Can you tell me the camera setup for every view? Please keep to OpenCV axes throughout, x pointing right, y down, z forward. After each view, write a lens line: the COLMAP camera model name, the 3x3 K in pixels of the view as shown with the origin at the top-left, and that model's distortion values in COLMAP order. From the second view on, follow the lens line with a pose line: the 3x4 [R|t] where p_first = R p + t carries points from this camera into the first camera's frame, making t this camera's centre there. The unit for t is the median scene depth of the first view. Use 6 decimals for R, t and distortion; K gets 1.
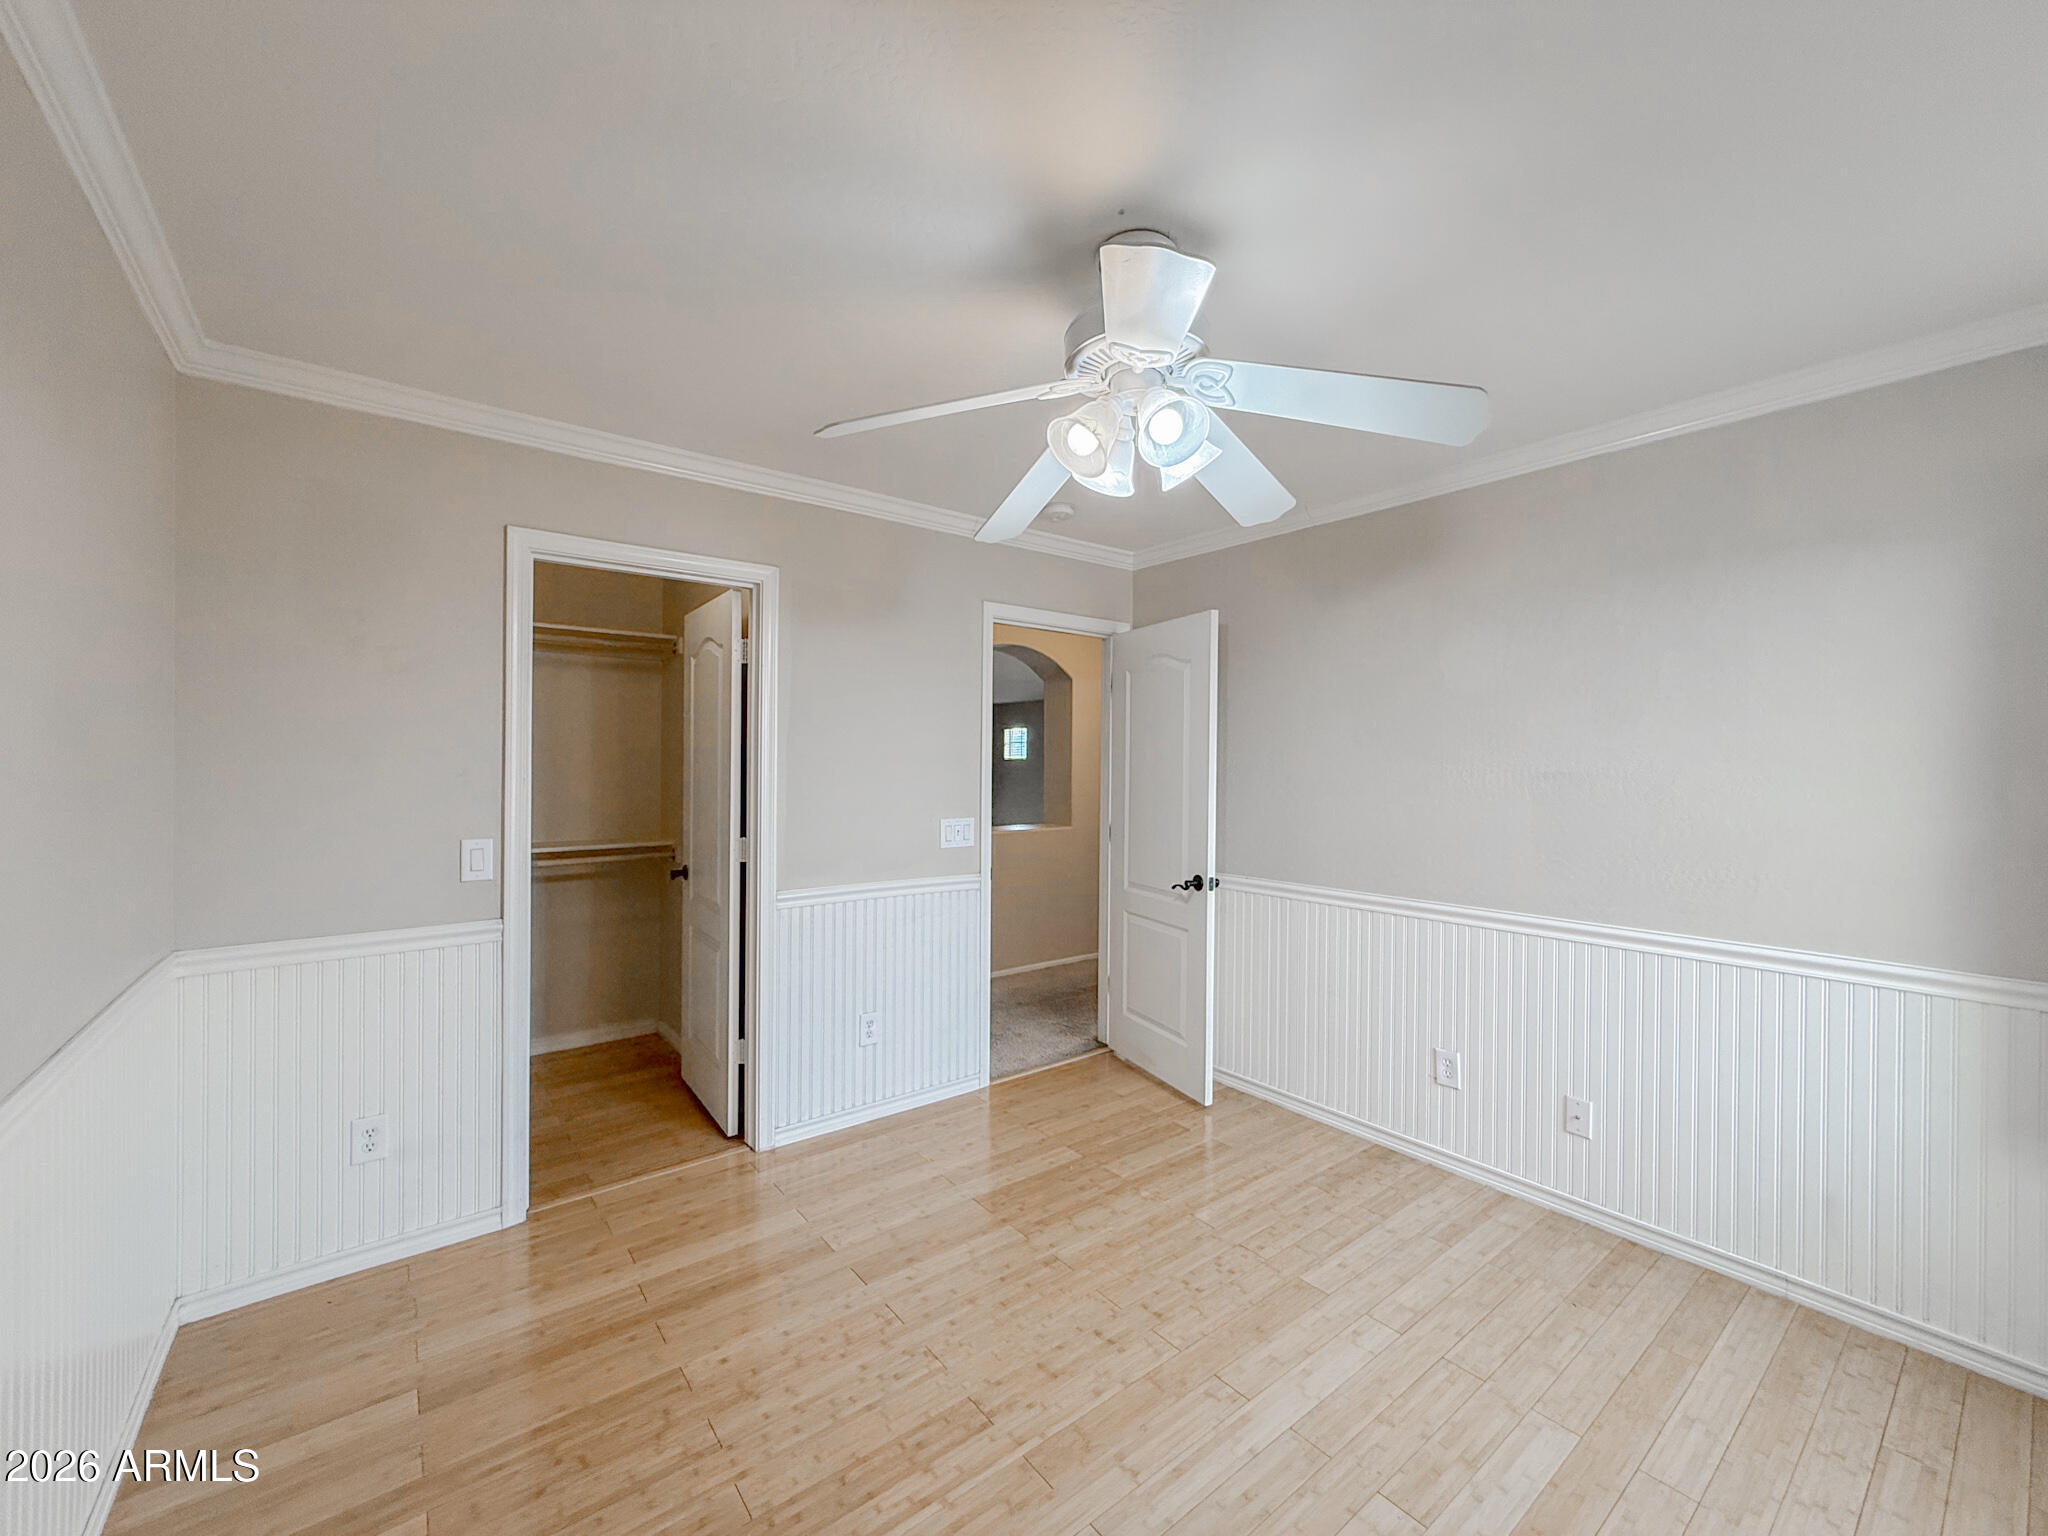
lens RADIAL K [[817.1, 0, 1018.4], [0, 817.1, 768.8], [0, 0, 1]] dist [-0.002858, 0.001139]
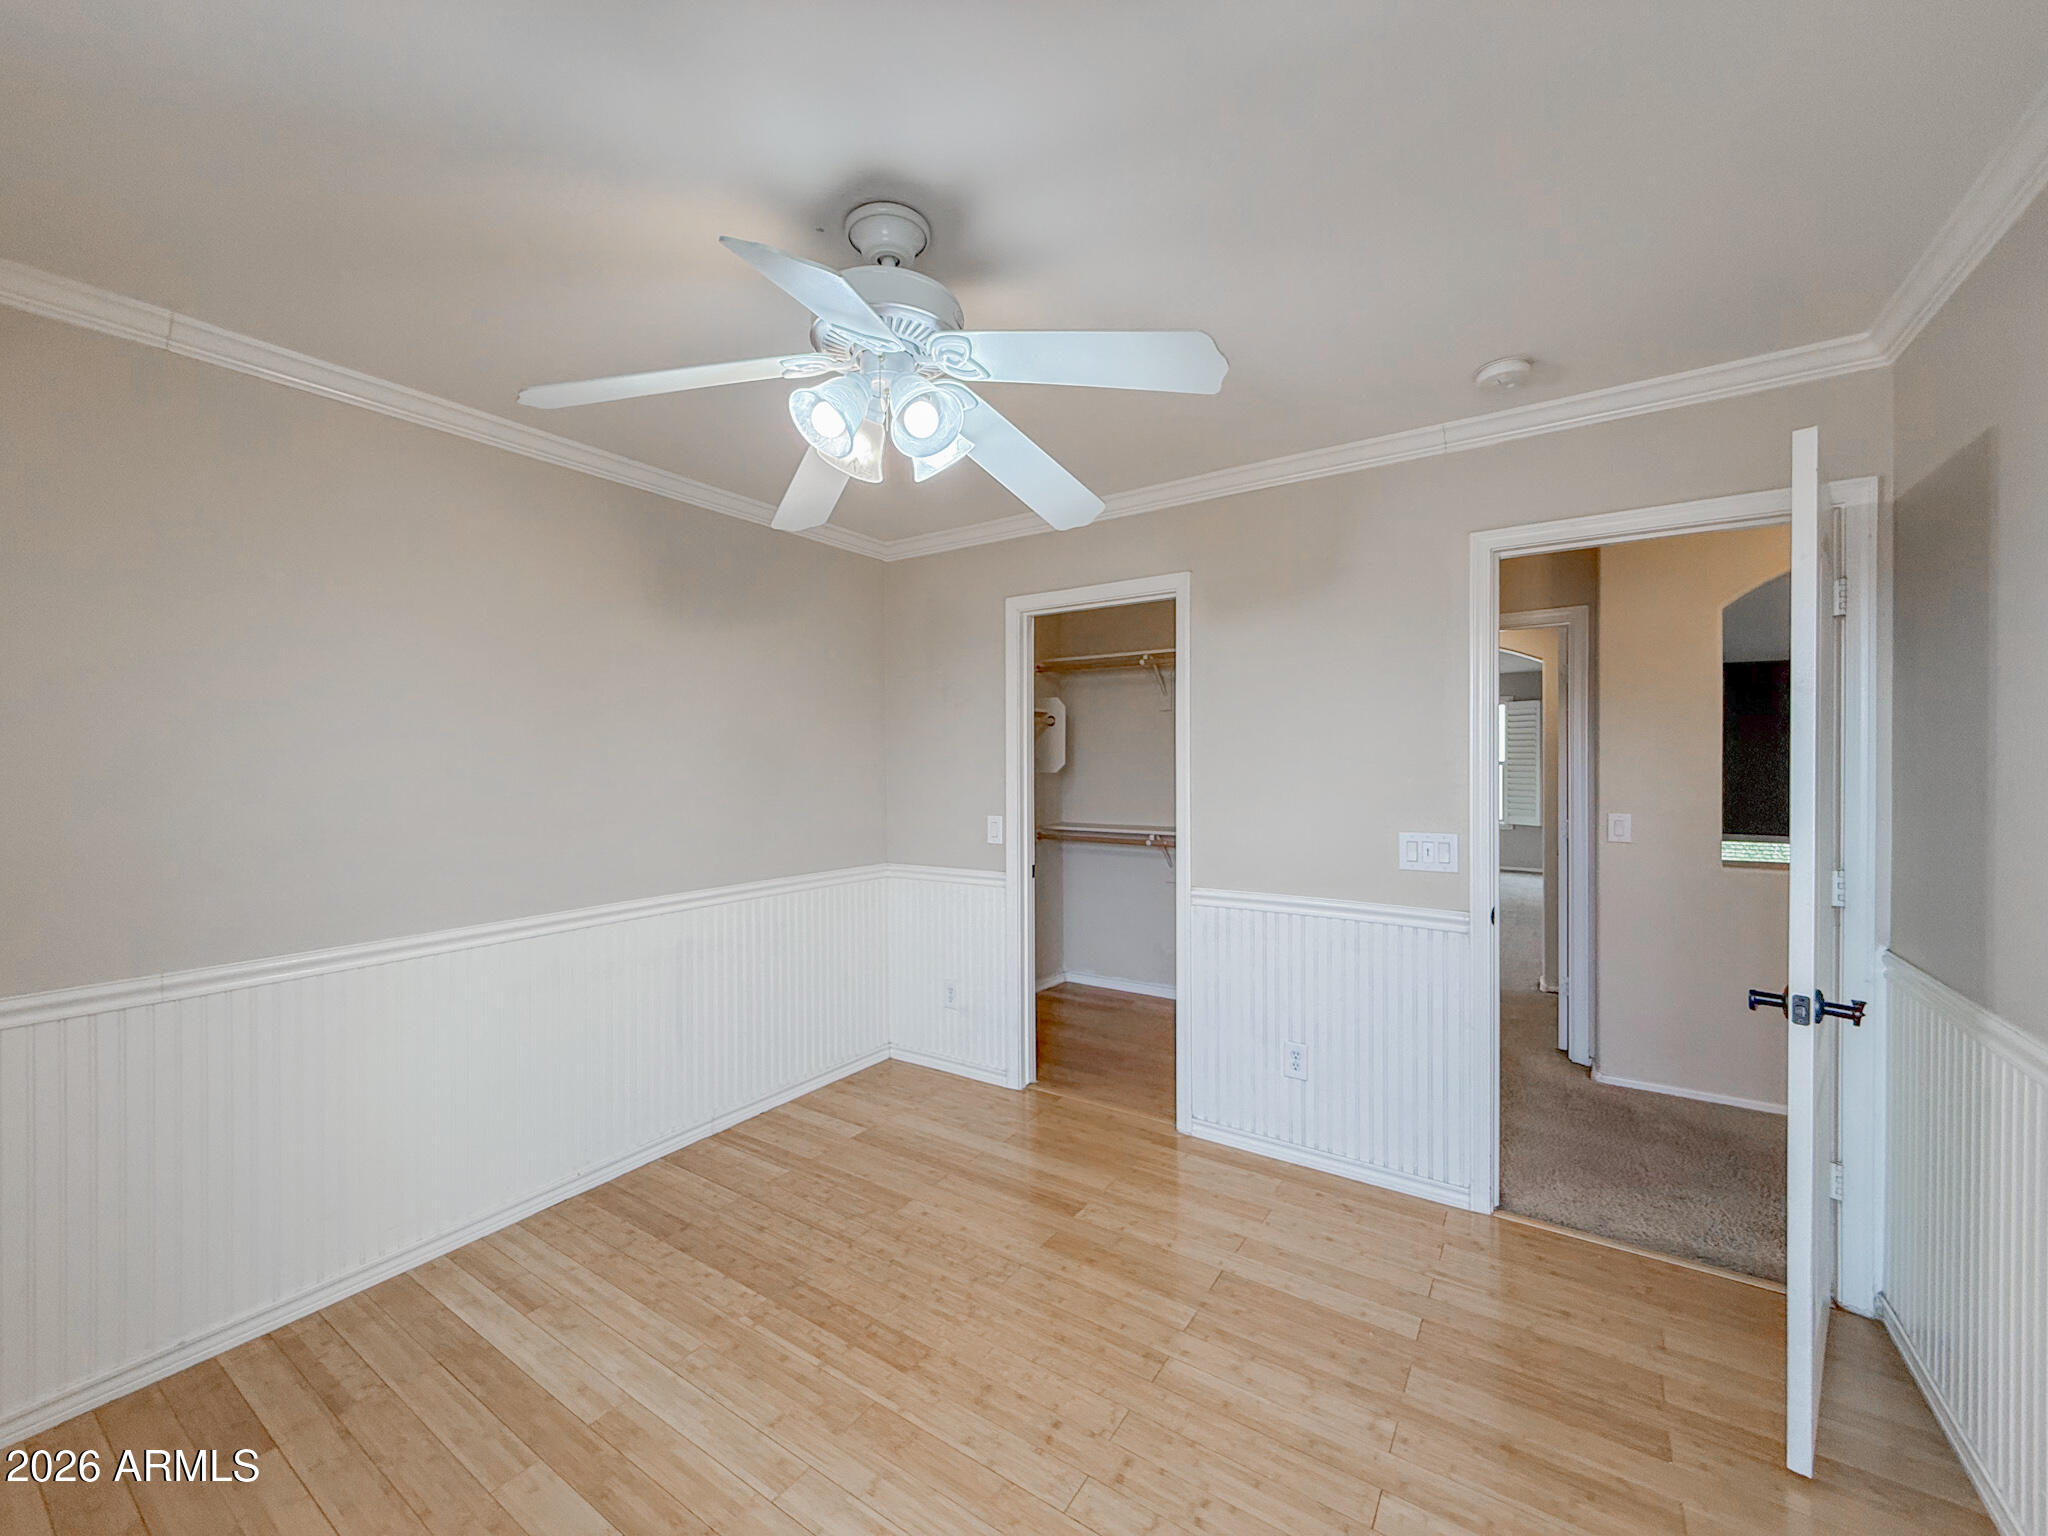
lens RADIAL K [[817.1, 0, 1018.4], [0, 817.1, 768.8], [0, 0, 1]] dist [-0.002858, 0.001139]
pose [[0.310038, 0.000158, -0.950724, 0.729901], [0.000958, 0.999999, 0.000478, 0.001131], [0.950724, -0.001059, 0.310038, 0.564403]]
